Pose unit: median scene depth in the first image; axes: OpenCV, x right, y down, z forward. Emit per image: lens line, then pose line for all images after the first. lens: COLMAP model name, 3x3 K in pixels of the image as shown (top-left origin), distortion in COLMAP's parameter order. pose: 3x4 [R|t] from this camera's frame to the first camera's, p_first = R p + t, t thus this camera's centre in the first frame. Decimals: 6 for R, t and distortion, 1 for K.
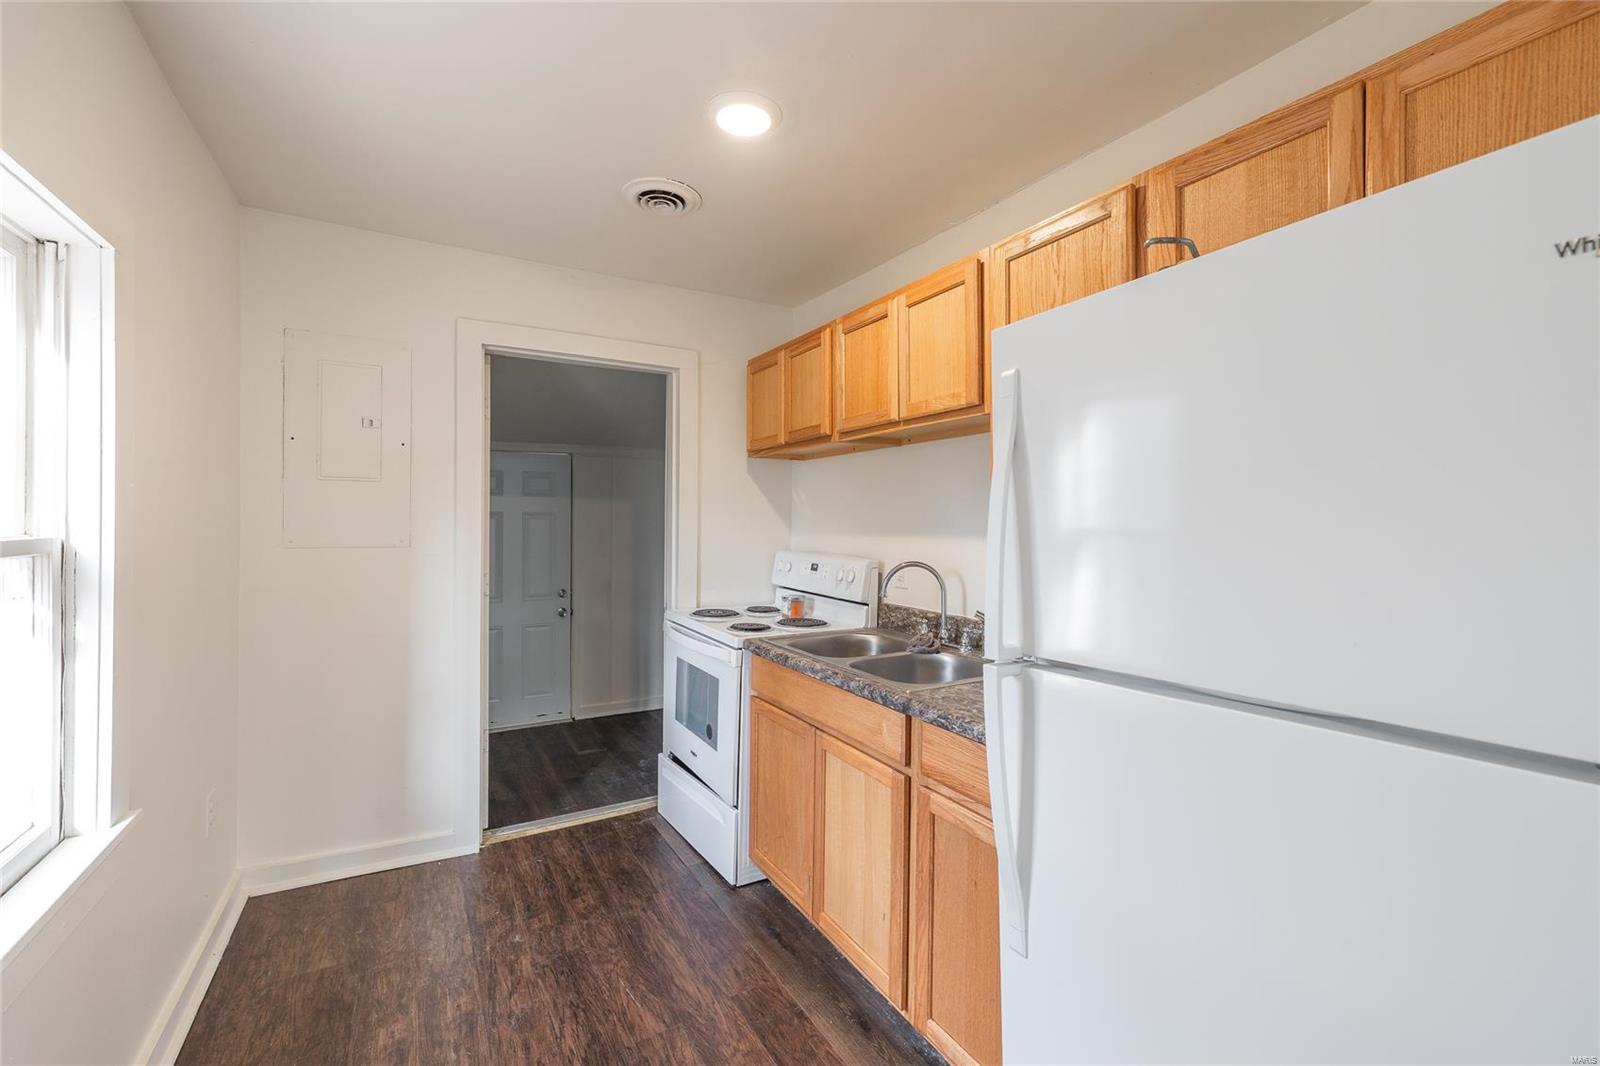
lens RADIAL K [[685.2, 0, 800.4], [0, 685.2, 523.6], [0, 0, 1]] dist [0.003047, 0.000353]
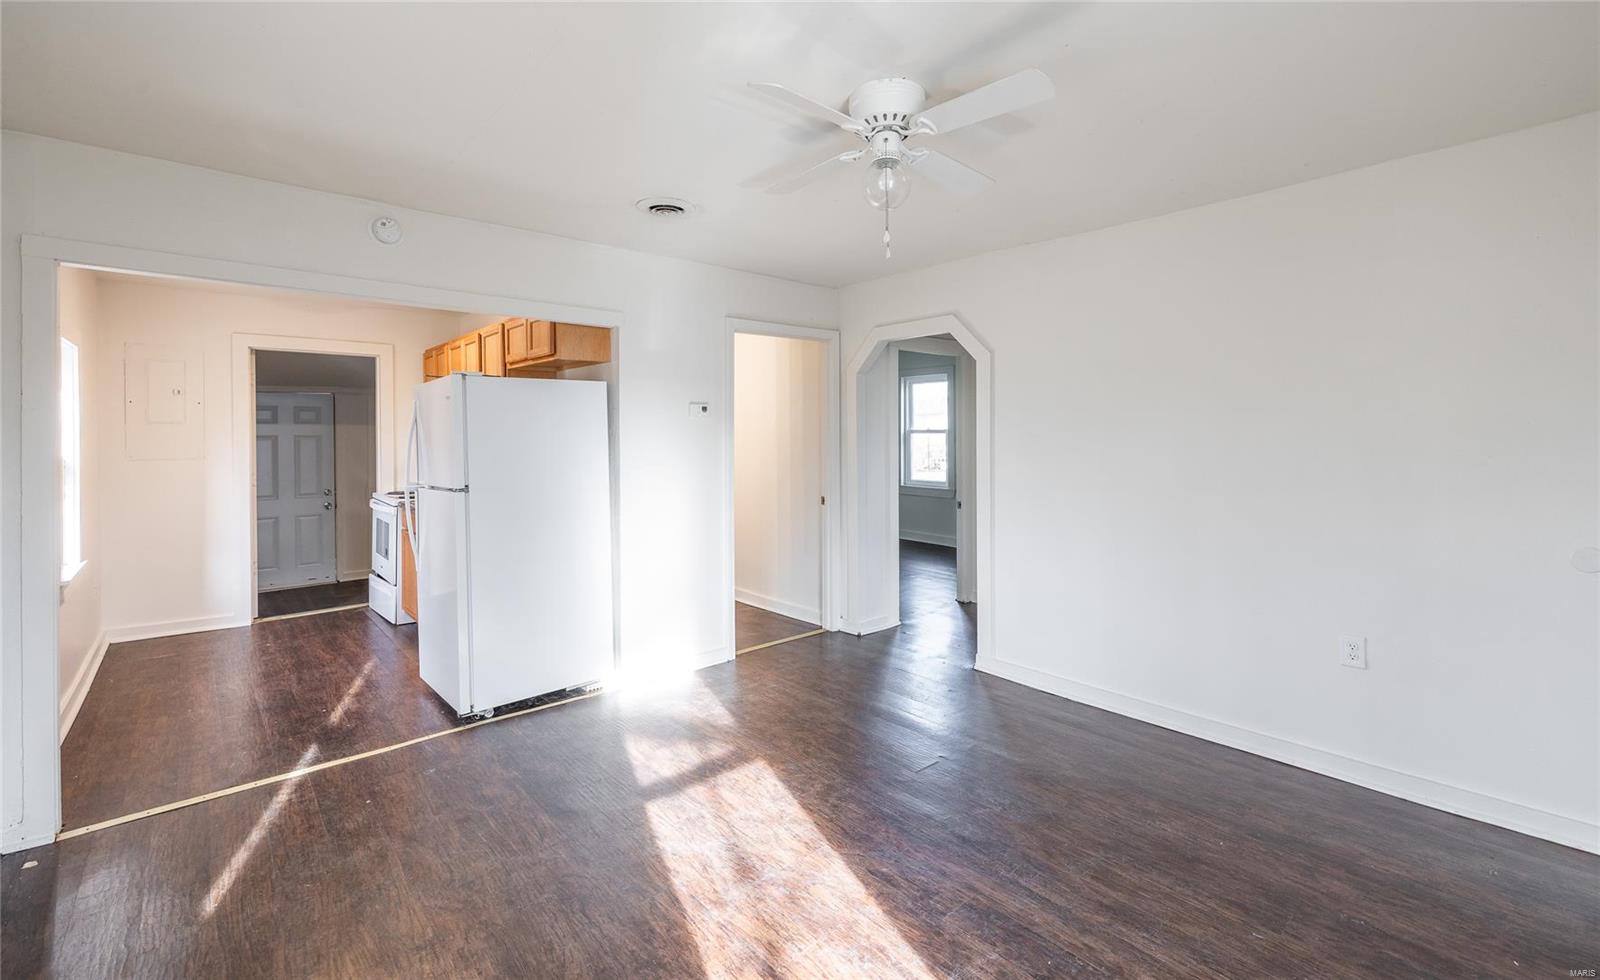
lens RADIAL K [[695.5, 0, 812.6], [0, 695.5, 440.8], [0, 0, 1]] dist [0.001642, -0.000299]
pose [[0.978348, -0.012579, 0.206583, 0.526087], [0.010713, 0.999891, 0.010151, -0.013111], [-0.206689, -0.007718, 0.978376, -0.954097]]
